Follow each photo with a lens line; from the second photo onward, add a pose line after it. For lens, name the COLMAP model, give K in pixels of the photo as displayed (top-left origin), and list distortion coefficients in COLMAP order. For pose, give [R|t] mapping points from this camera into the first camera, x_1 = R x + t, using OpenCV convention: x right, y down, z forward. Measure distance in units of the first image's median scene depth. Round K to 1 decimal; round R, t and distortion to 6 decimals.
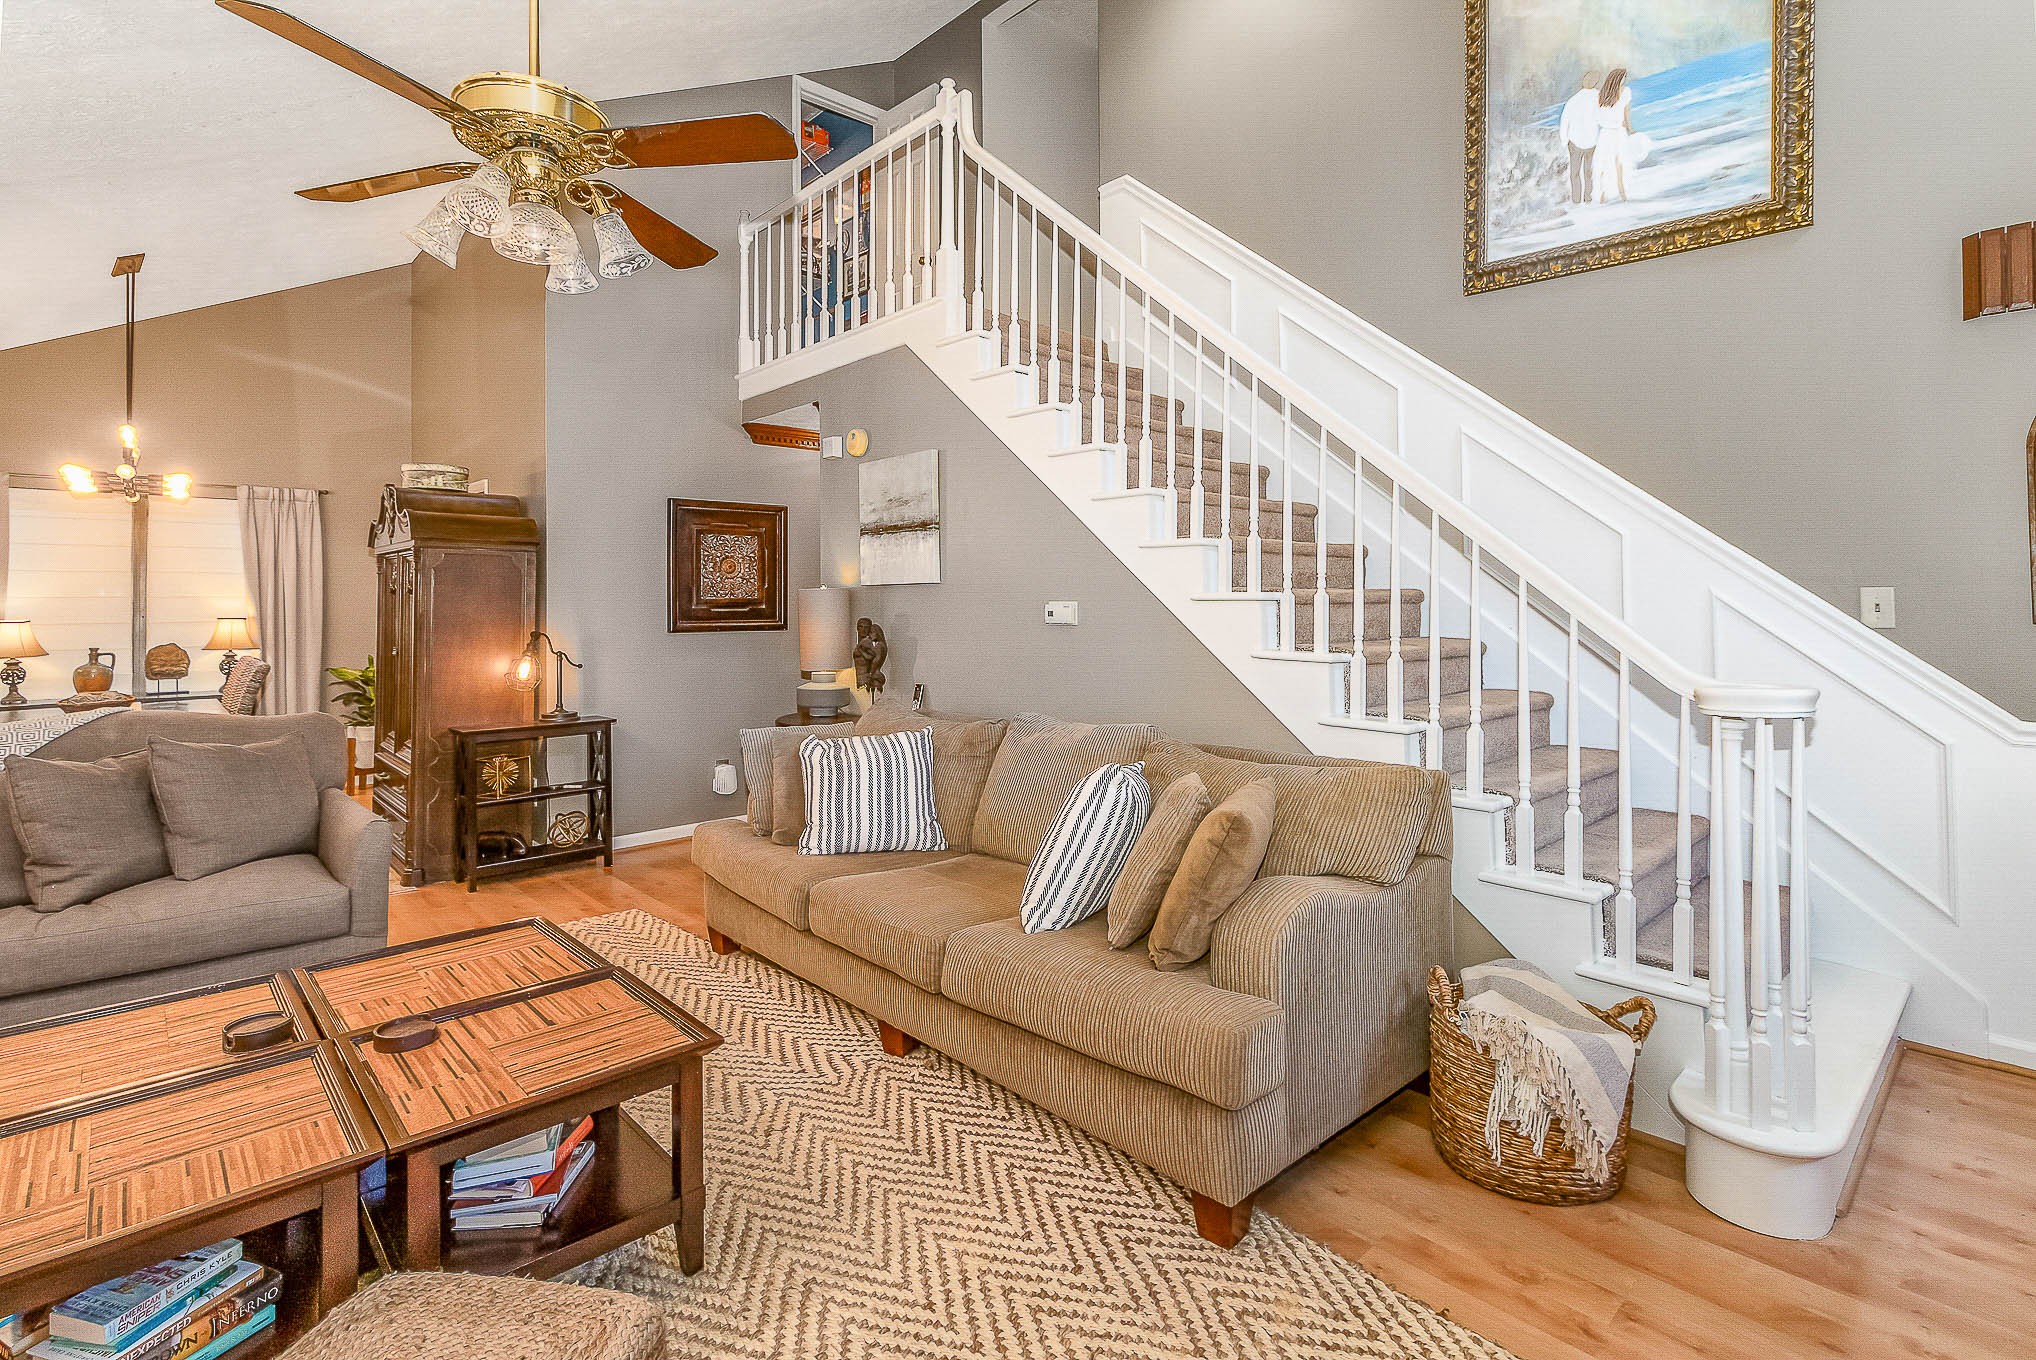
lens RADIAL K [[976.2, 0, 1041.3], [0, 976.2, 593.3], [0, 0, 1]] dist [0.000649, 0.001027]
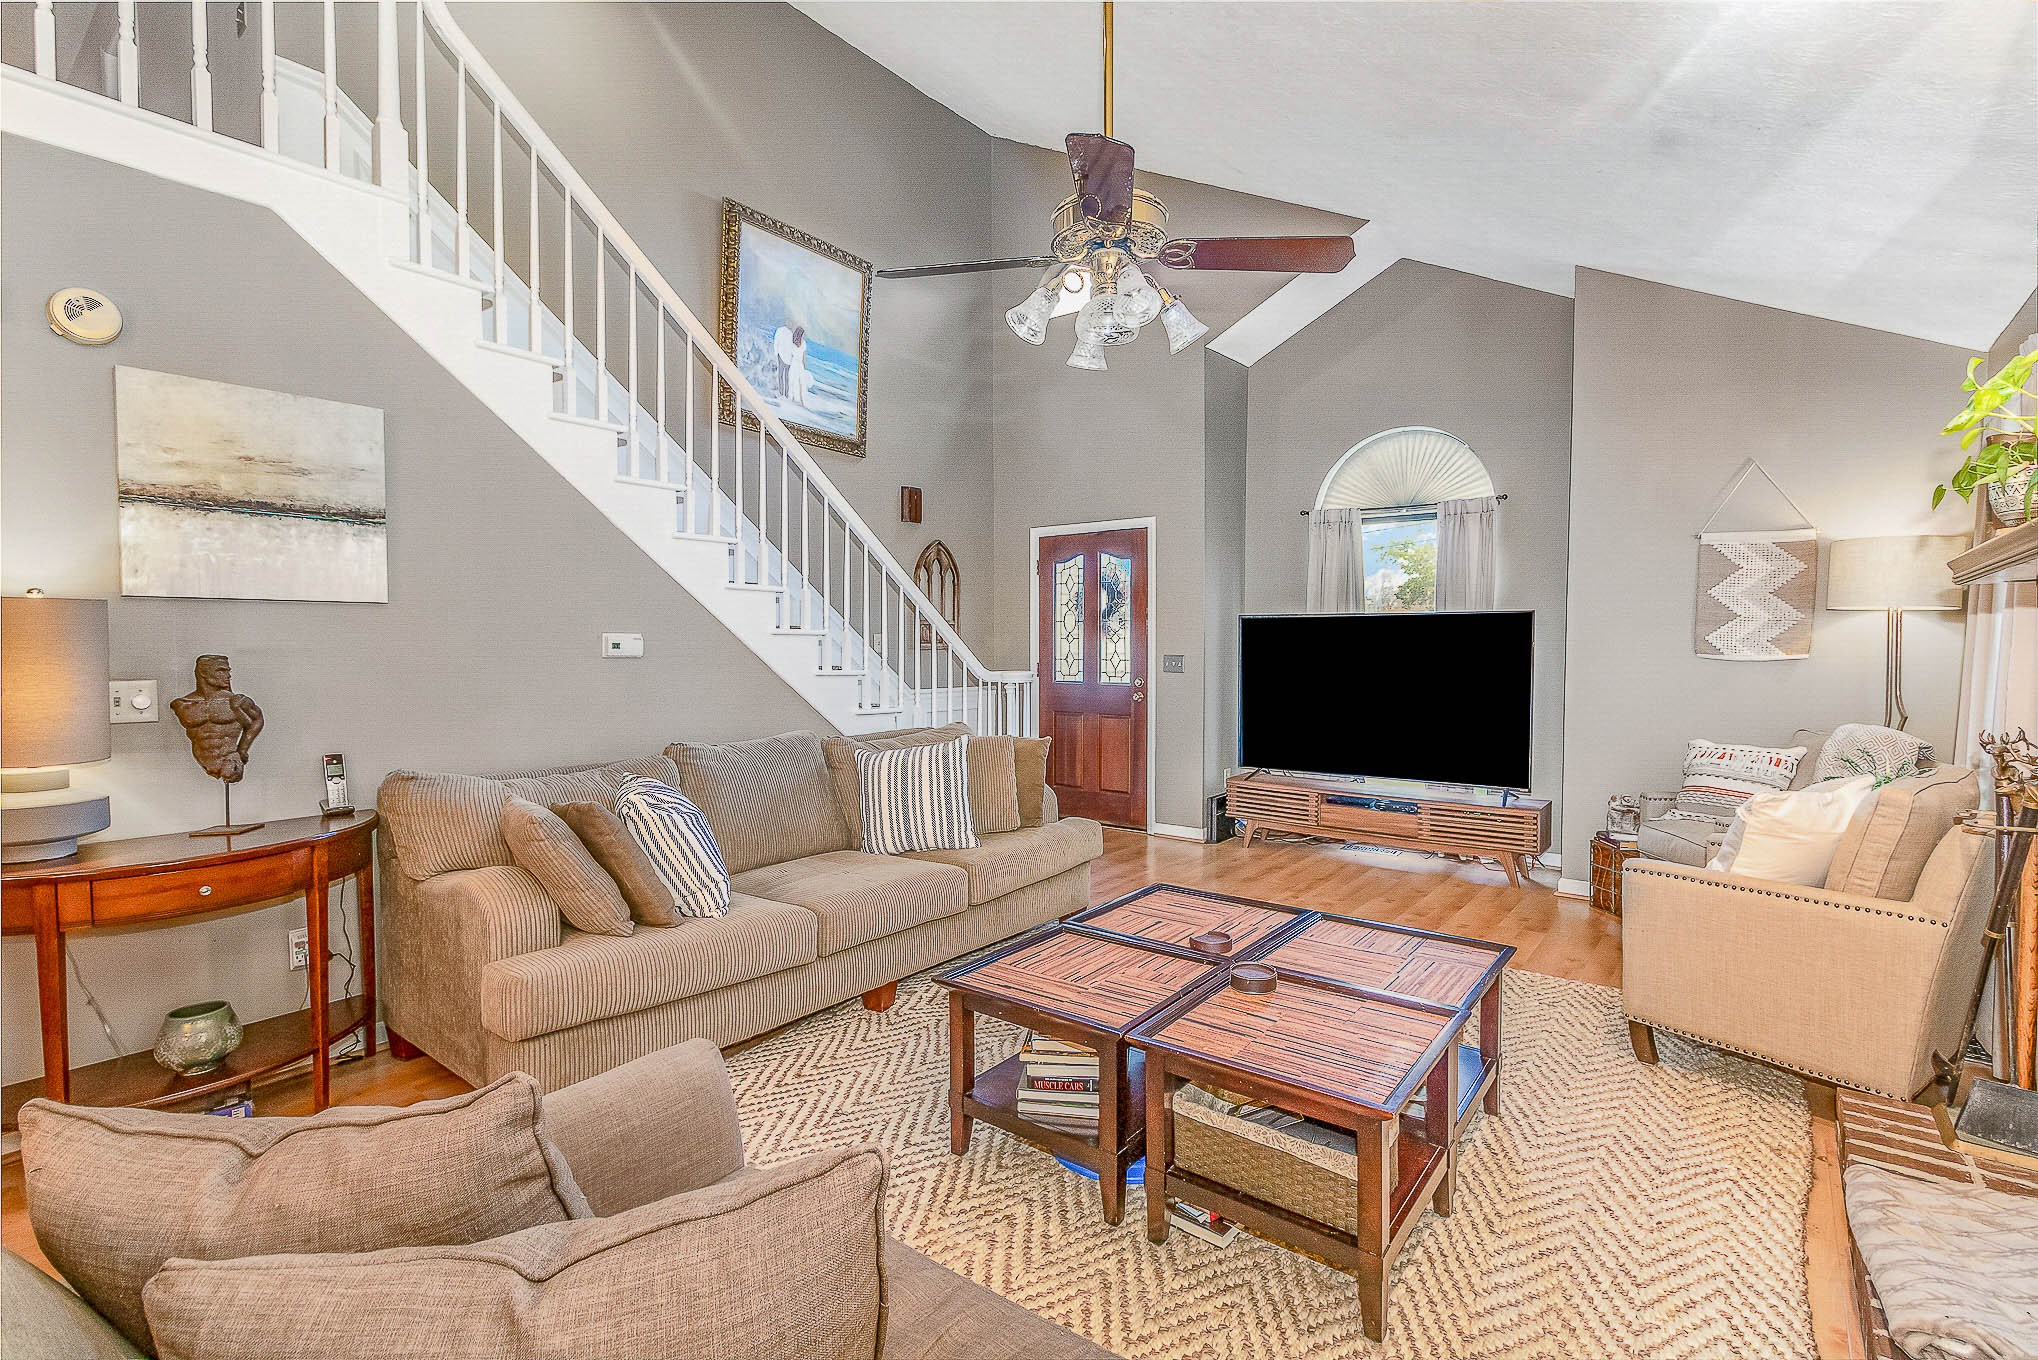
lens RADIAL K [[960.1, 0, 1019.0], [0, 960.1, 680.0], [0, 0, 1]] dist [0.002867, 0.000373]
pose [[-0.151674, -0.030745, 0.987952, -1.033714], [-0.008306, 0.999520, 0.029830, 0.024235], [-0.988396, -0.003682, -0.151856, 0.789687]]
